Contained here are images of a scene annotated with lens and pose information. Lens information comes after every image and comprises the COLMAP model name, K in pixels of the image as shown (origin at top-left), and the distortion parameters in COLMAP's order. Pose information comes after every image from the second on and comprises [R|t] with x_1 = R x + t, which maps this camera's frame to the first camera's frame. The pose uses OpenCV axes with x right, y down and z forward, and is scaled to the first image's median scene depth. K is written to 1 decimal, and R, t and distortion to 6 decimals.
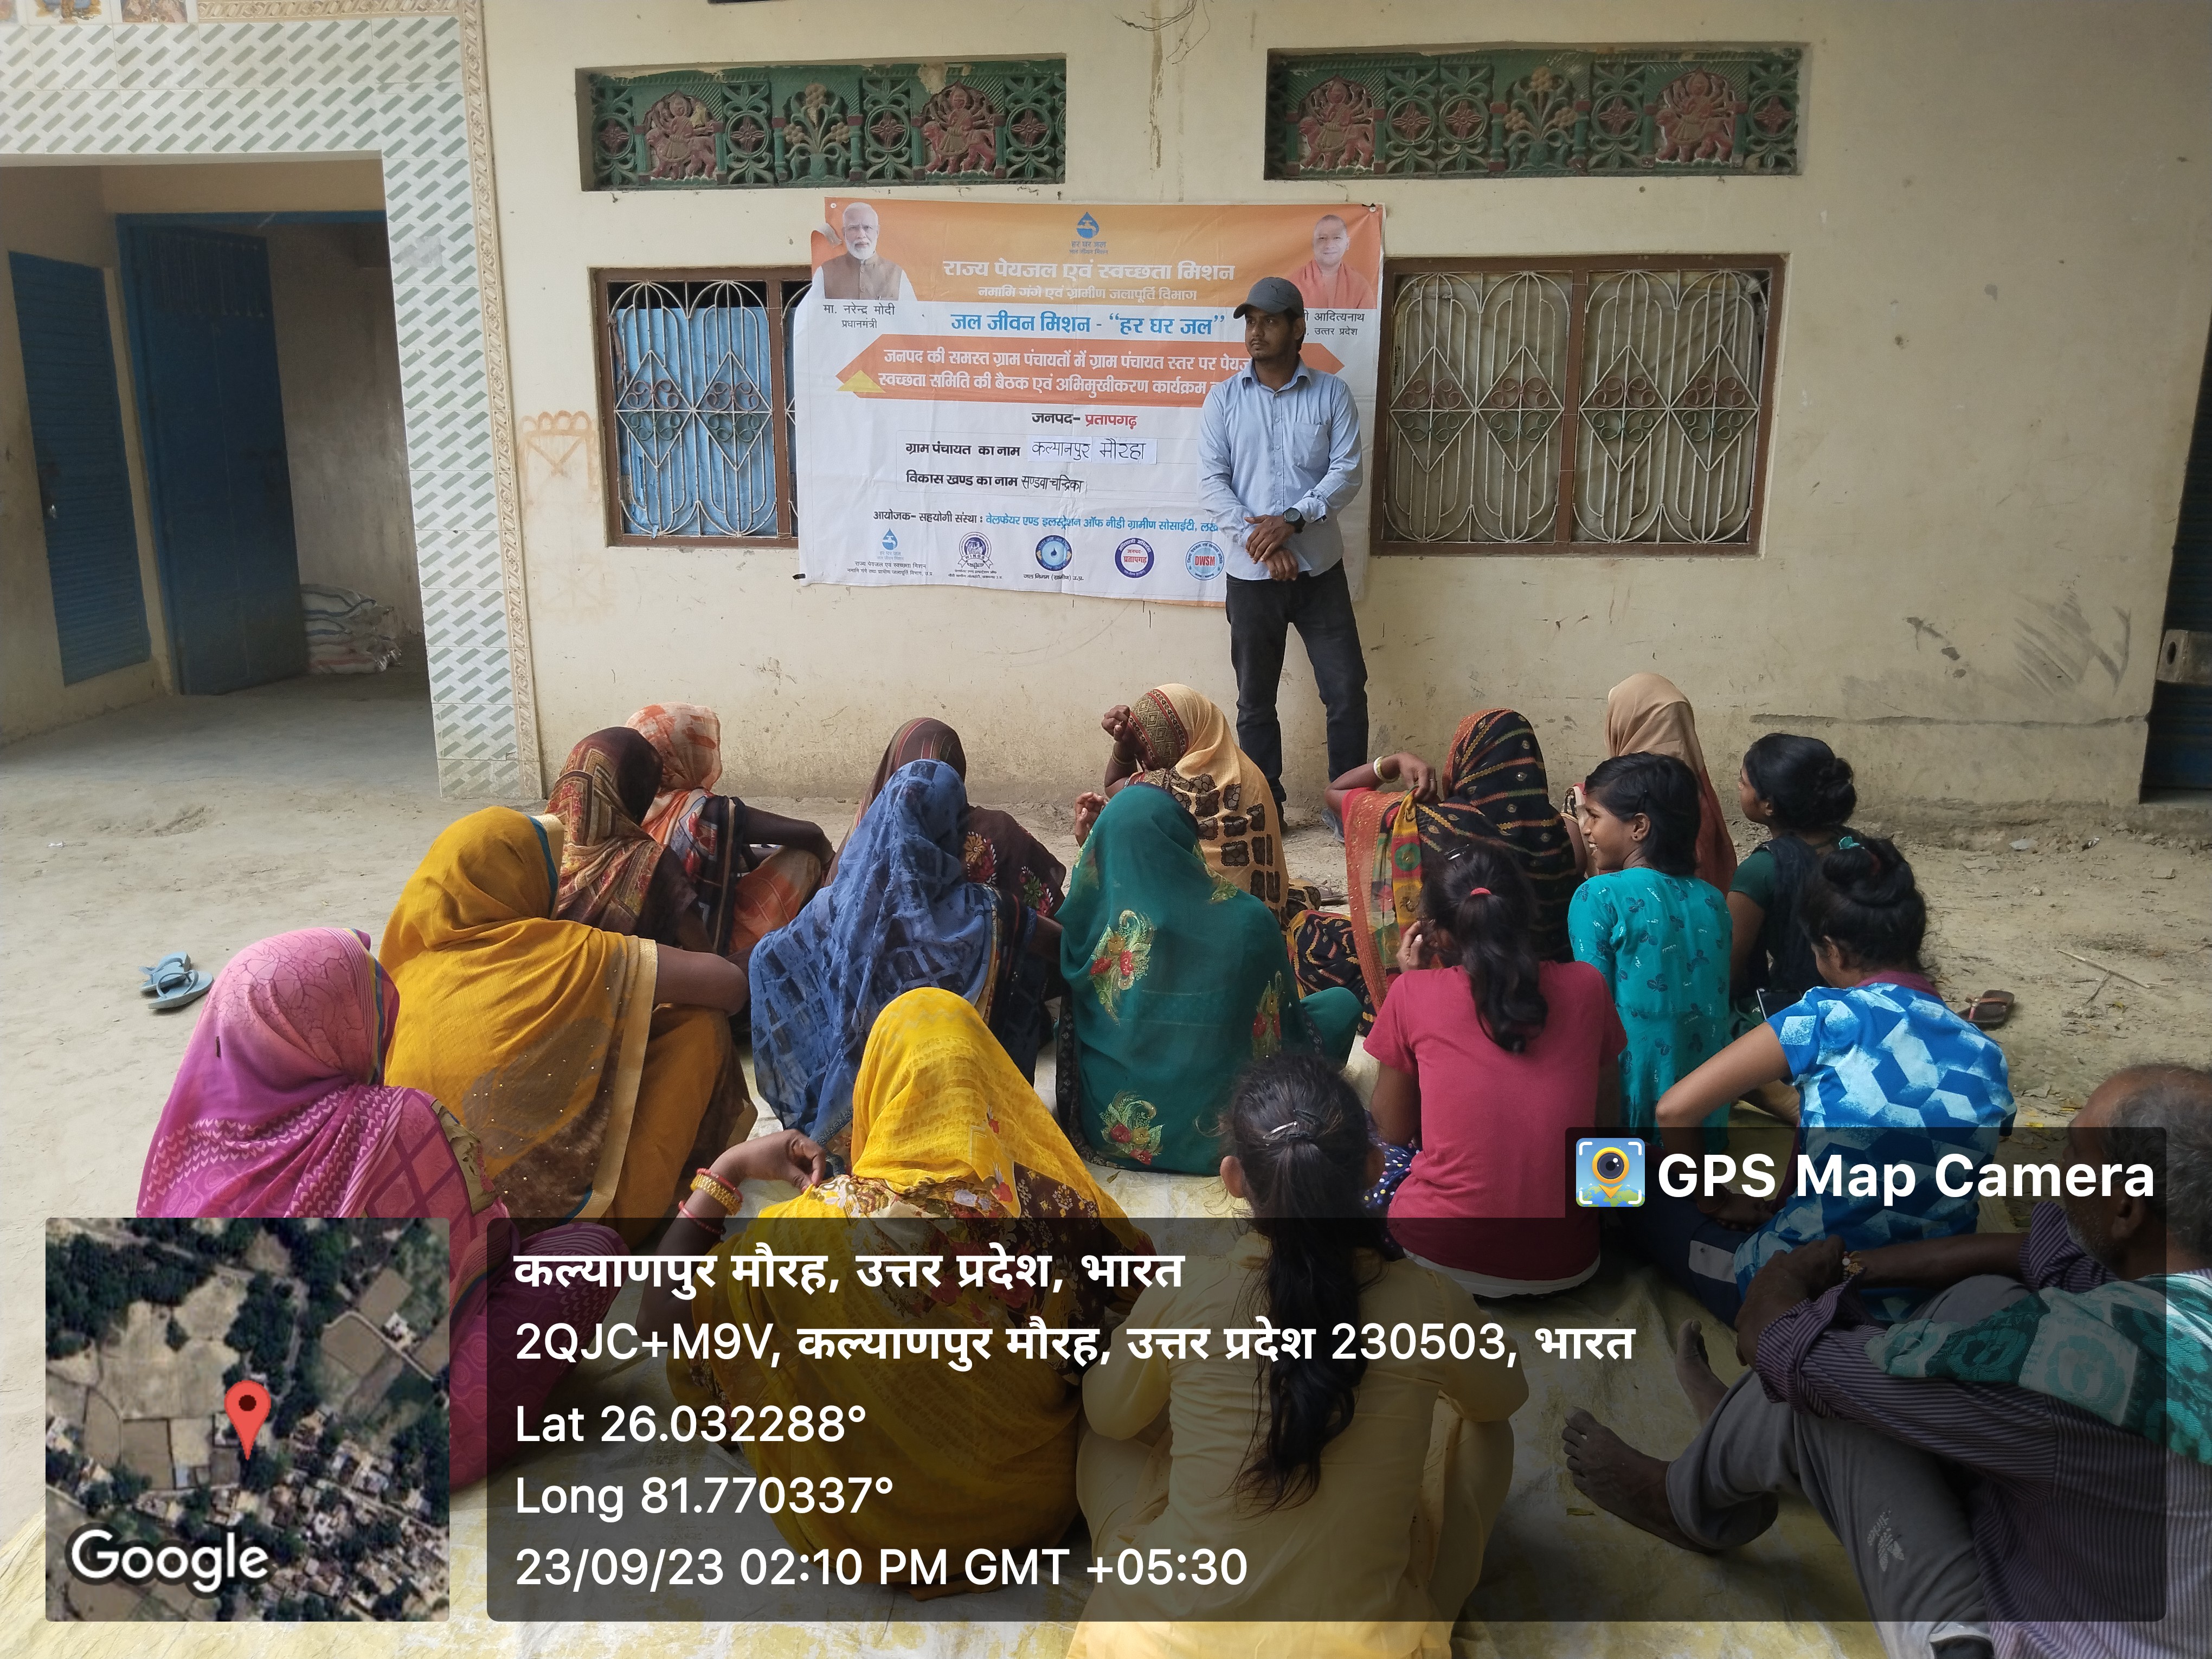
lens RADIAL K [[1799.8, 0, 1033.5], [0, 1799.8, 827.6], [0, 0, 1]] dist [0.062806, -0.264299]
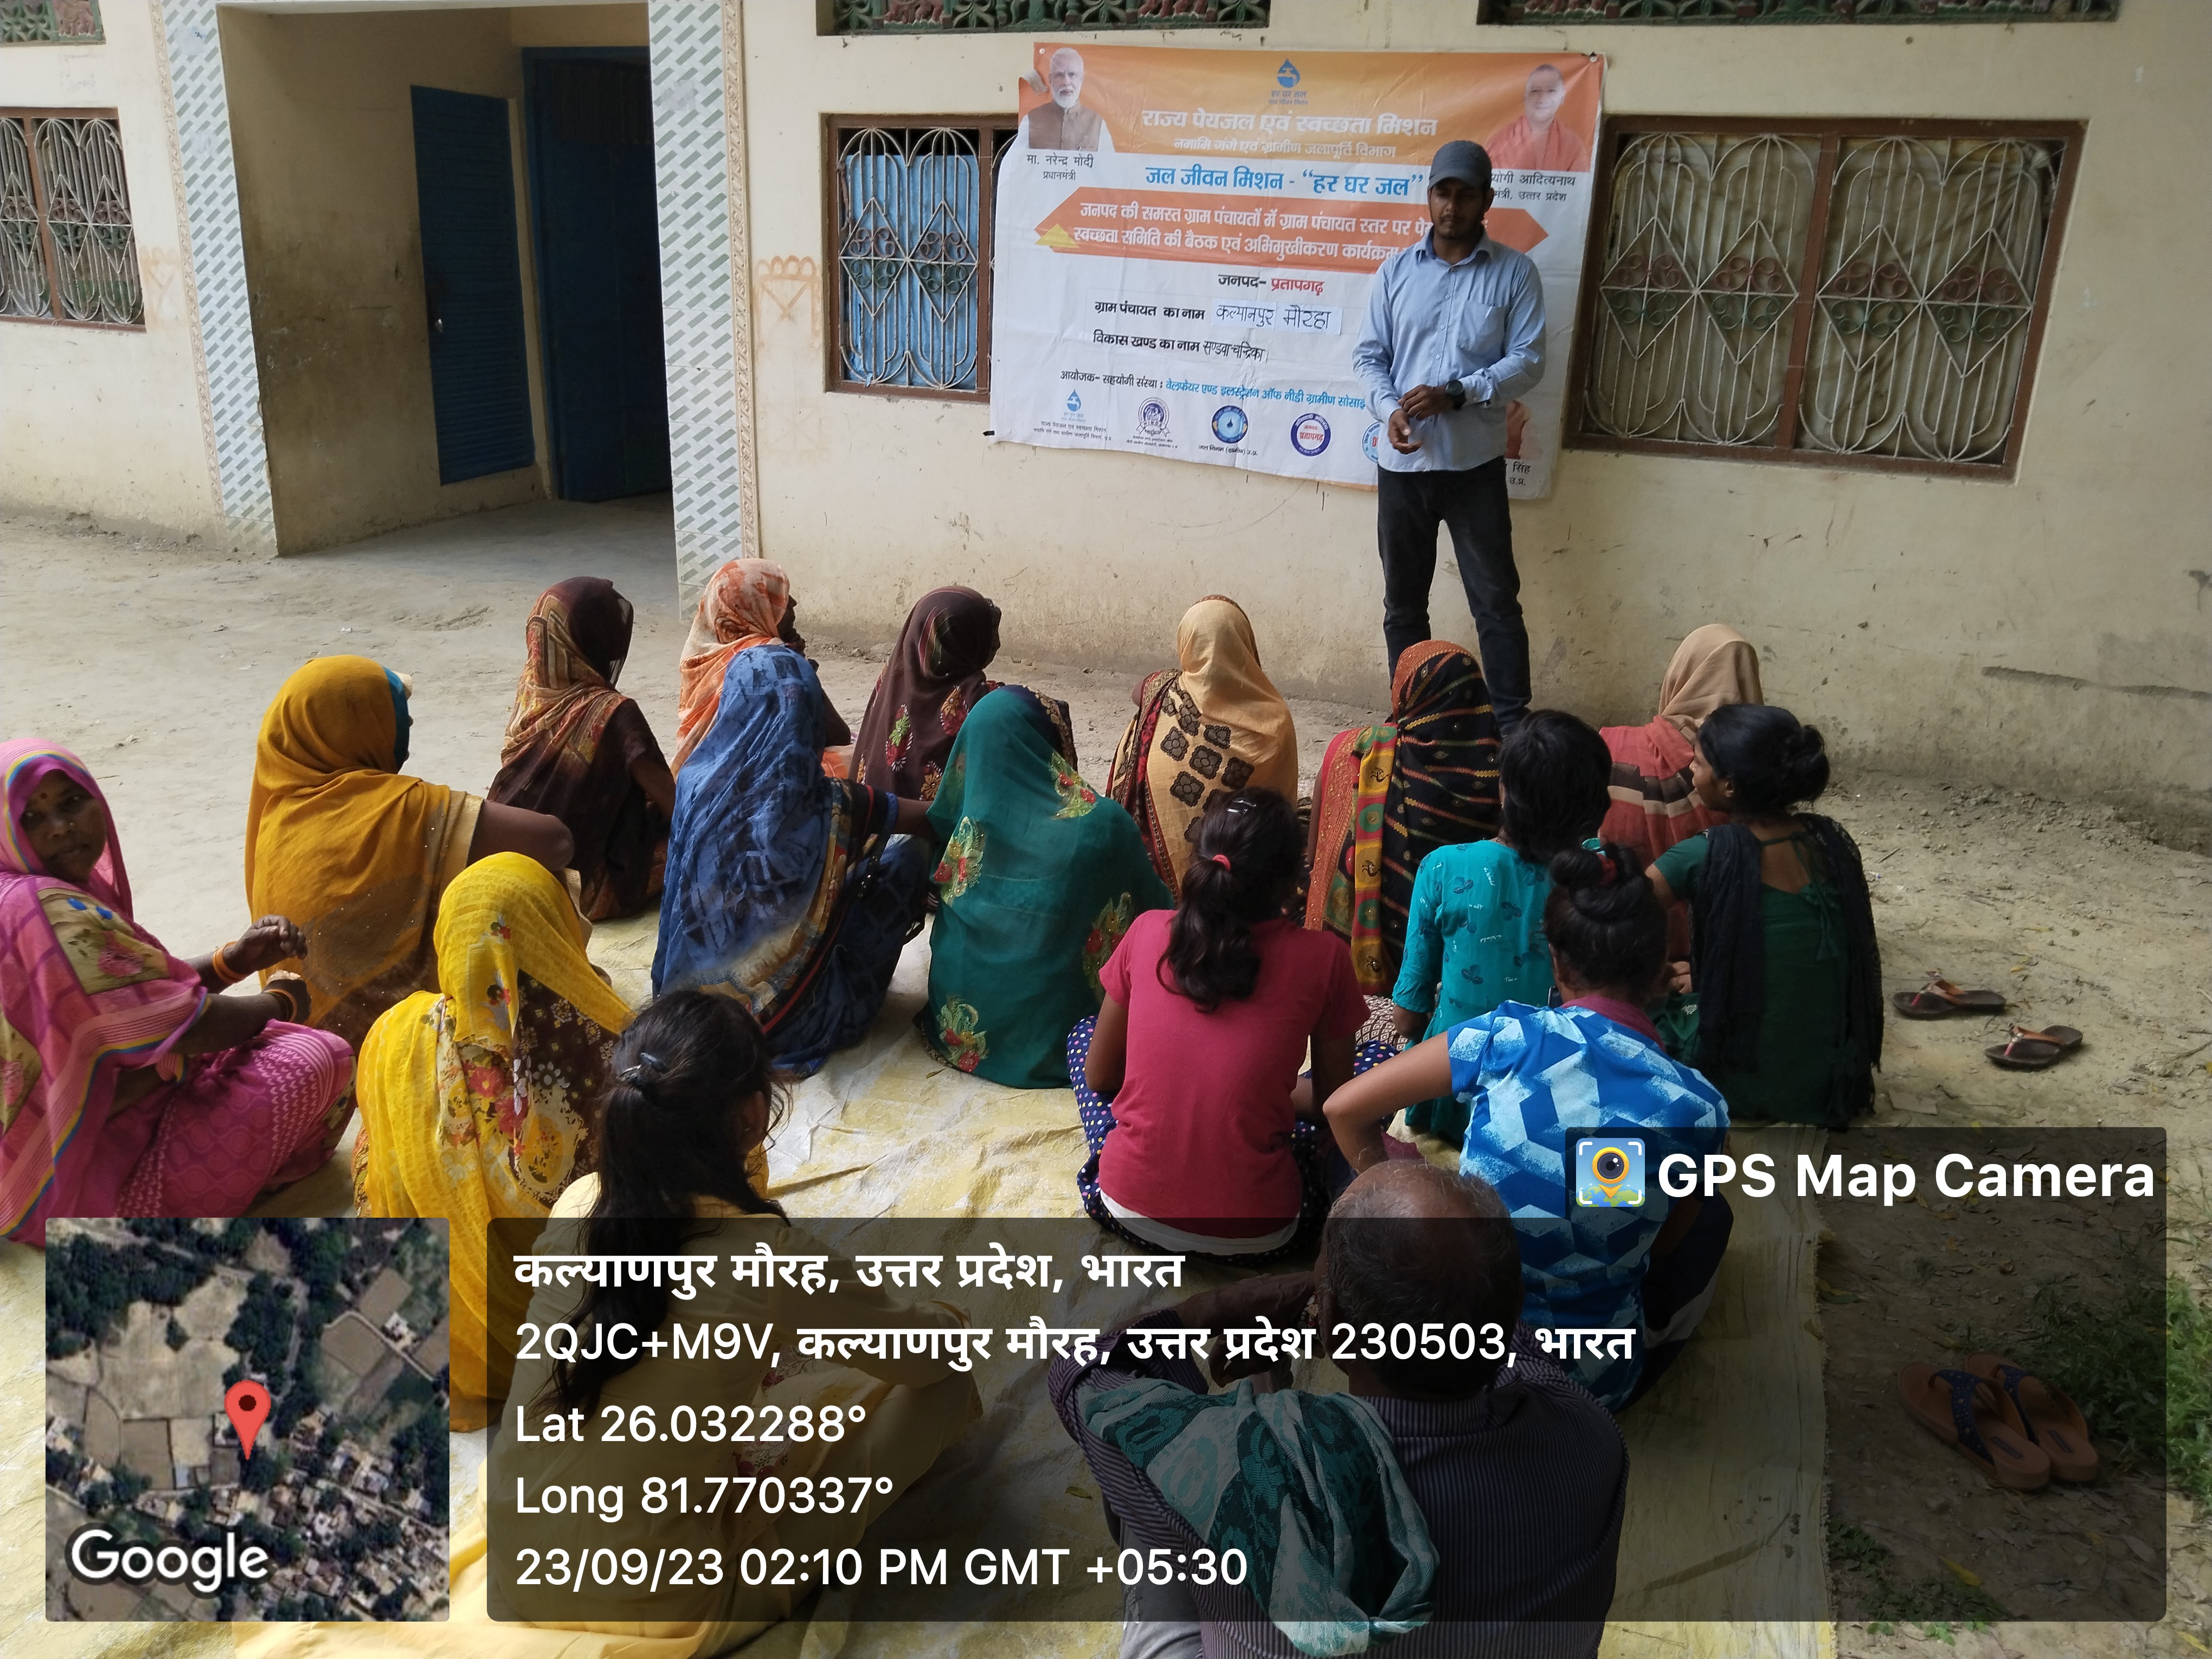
lens RADIAL K [[1814.8, 0, 990.0], [0, 1814.8, 826.5], [0, 0, 1]] dist [0.035507, -0.165131]
pose [[0.947422, 0.122287, -0.295698, 0.203287], [-0.095258, 0.989984, 0.104201, -0.030086], [0.305479, -0.070554, 0.949581, 0.032369]]
